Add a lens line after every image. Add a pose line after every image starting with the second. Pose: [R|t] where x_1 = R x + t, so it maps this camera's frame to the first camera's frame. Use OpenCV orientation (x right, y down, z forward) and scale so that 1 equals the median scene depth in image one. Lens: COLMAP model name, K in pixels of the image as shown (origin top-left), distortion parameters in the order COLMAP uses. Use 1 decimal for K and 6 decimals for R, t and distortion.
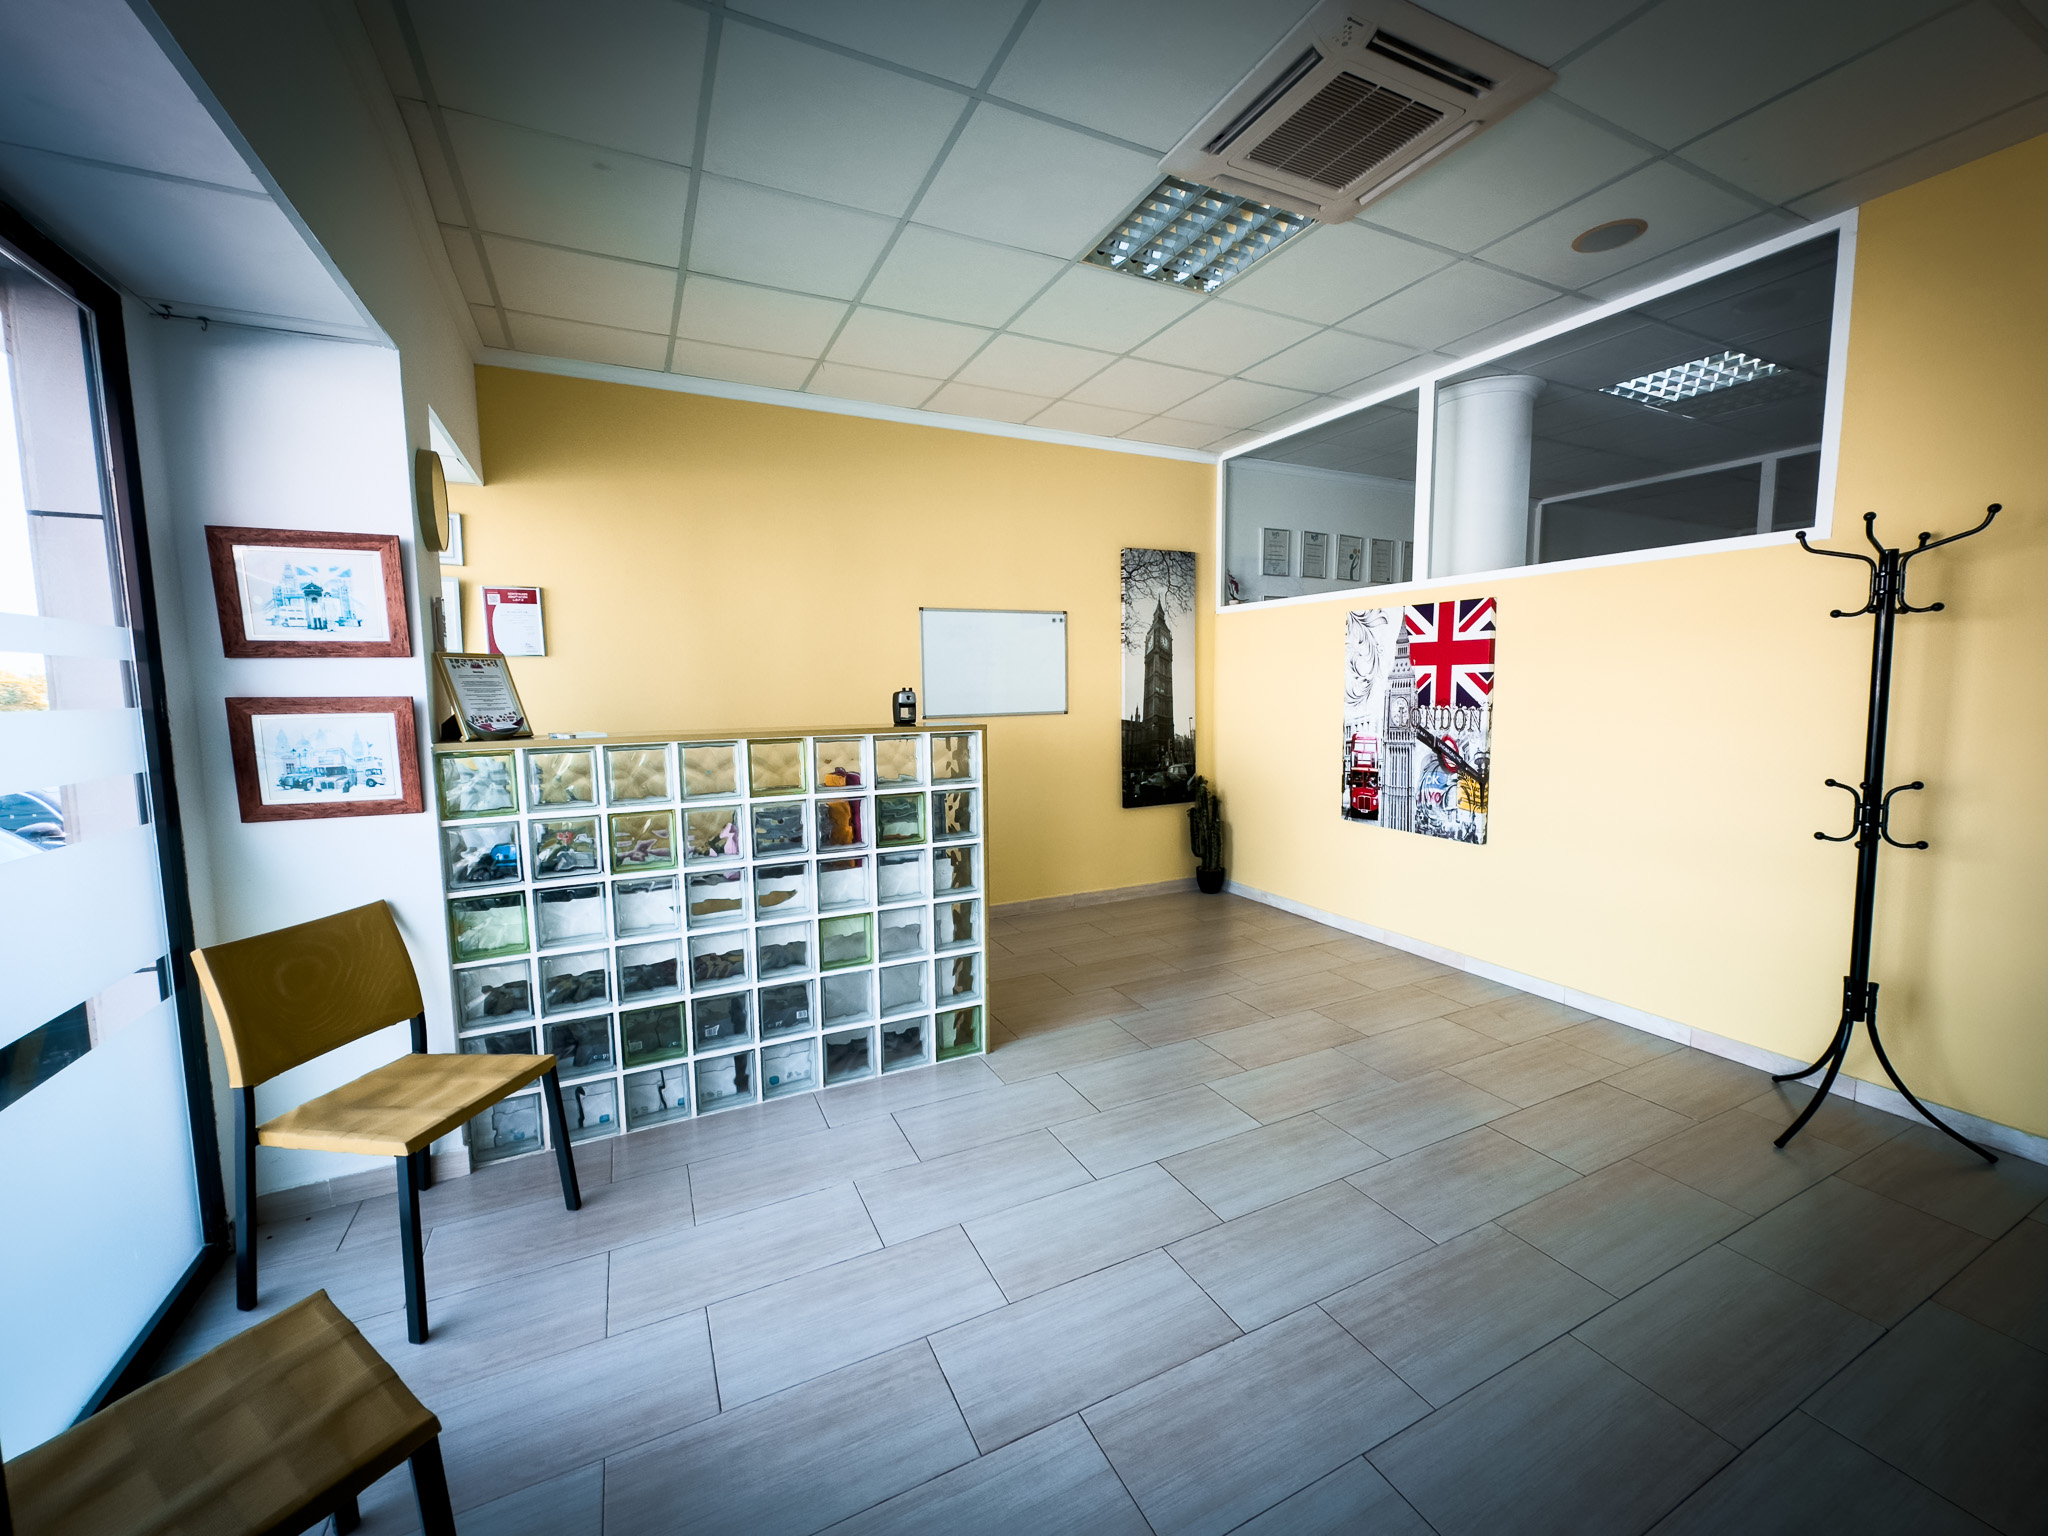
lens RADIAL K [[813.8, 0, 1024.0], [0, 813.8, 768.0], [0, 0, 1]] dist [-0.004292, -0.000173]
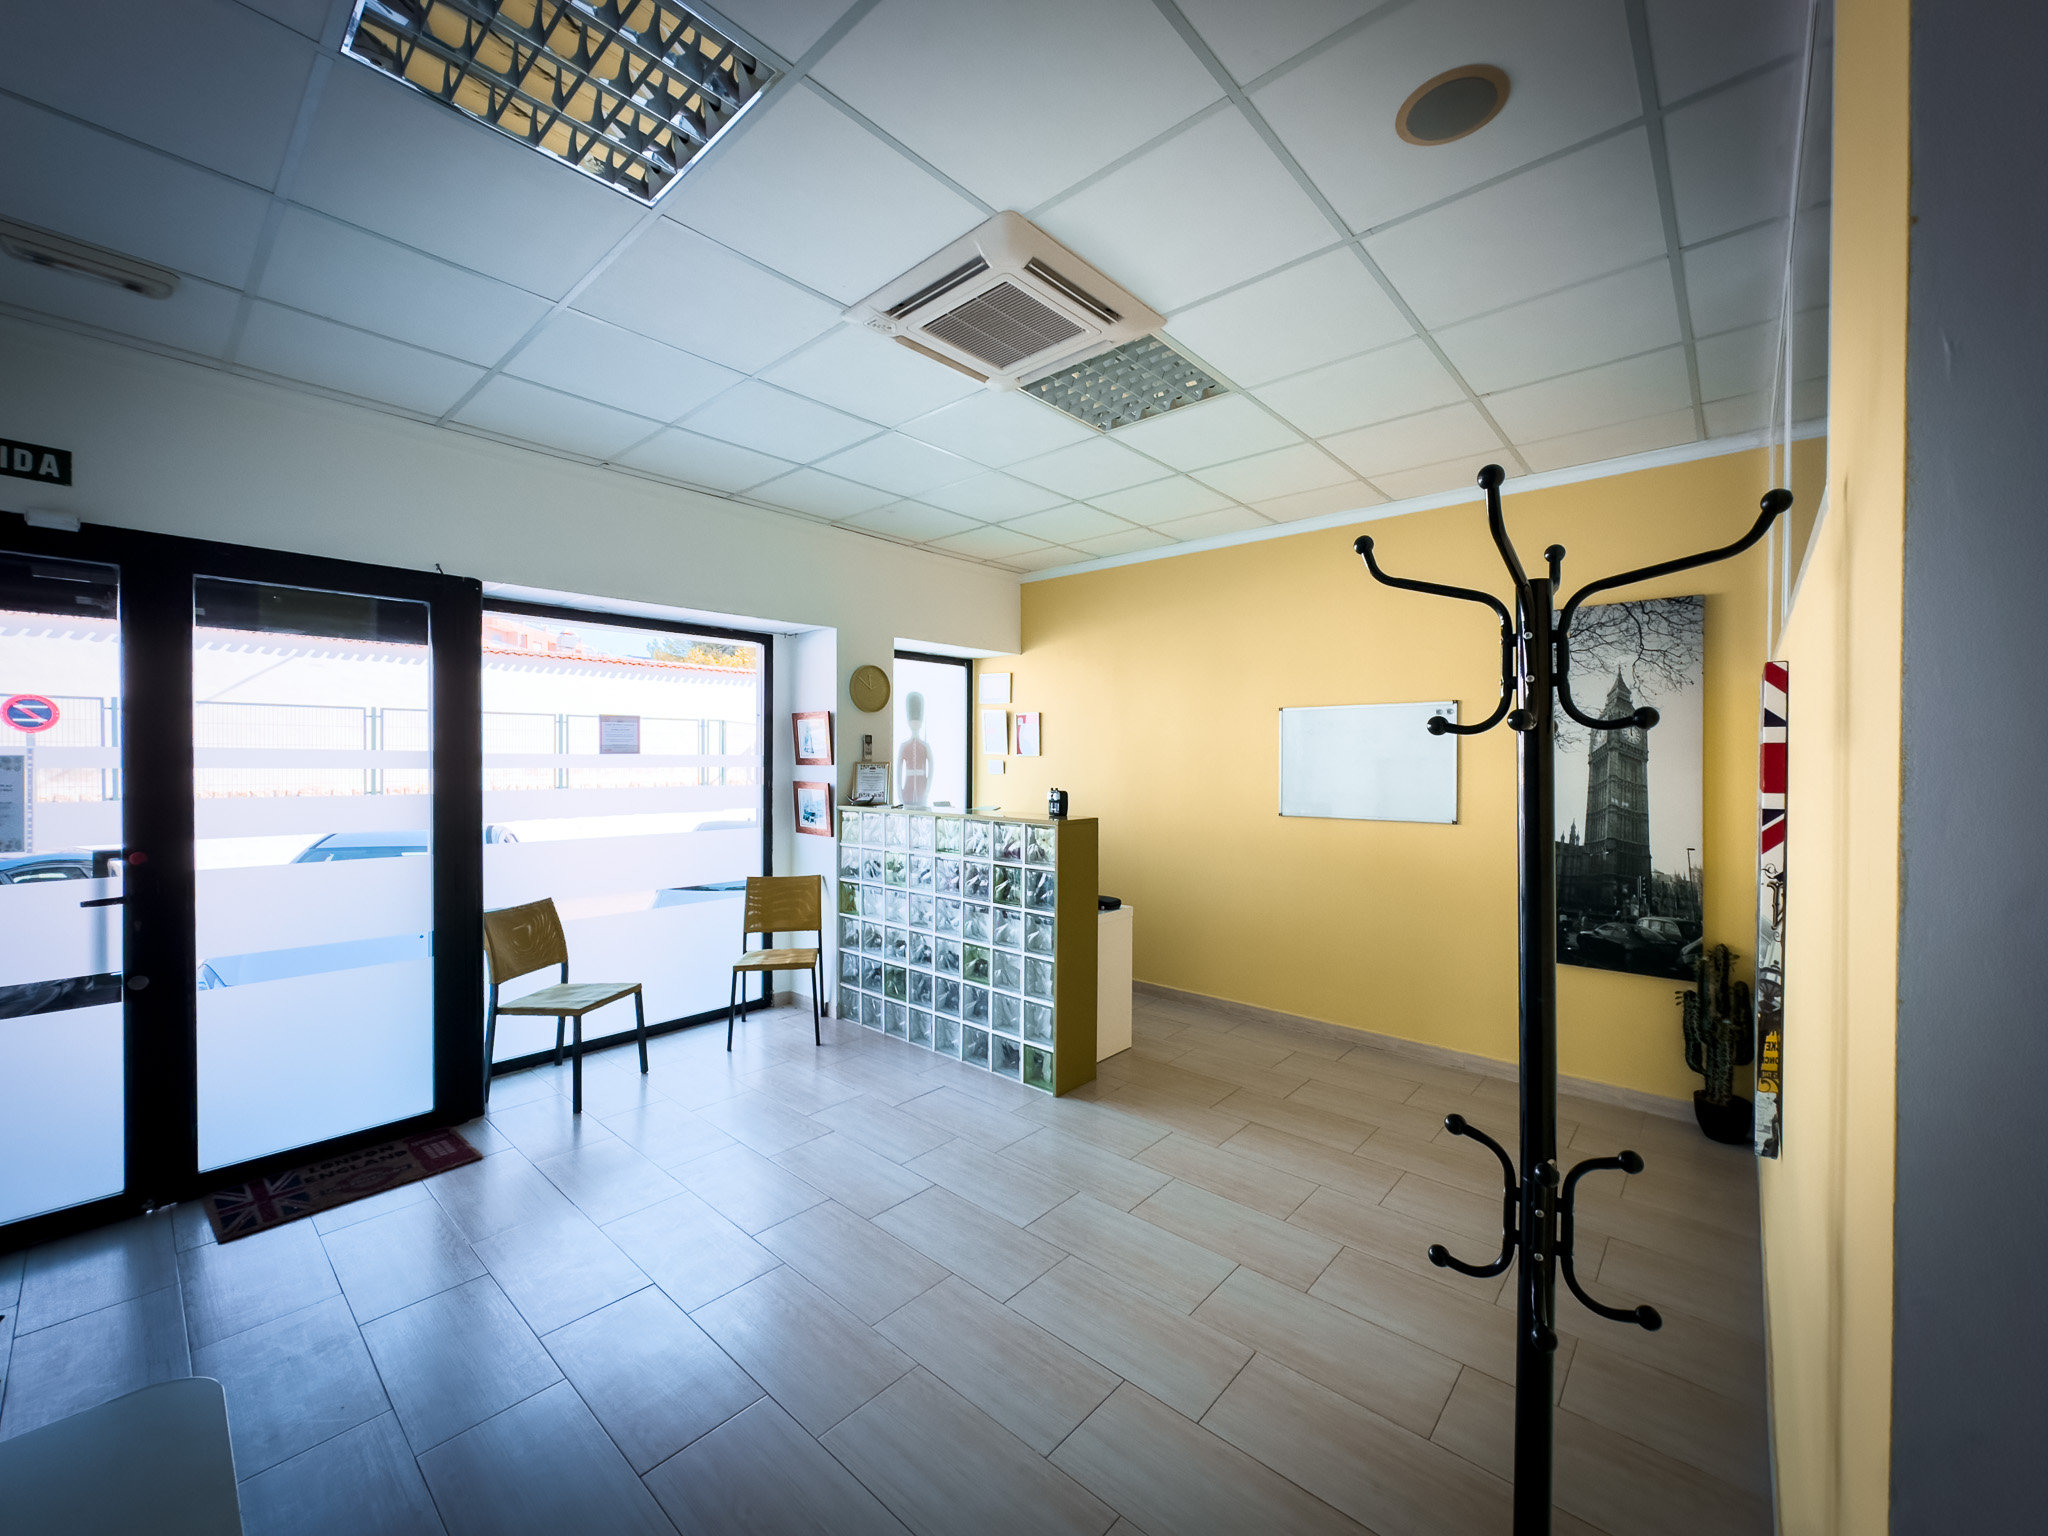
lens RADIAL K [[813.8, 0, 1024.0], [0, 813.8, 768.0], [0, 0, 1]] dist [-0.004292, -0.000173]
pose [[0.374377, 0.023347, -0.926983, 0.619714], [-0.103936, 0.994440, -0.016931, -0.061591], [0.921433, 0.102685, 0.374722, 0.278951]]
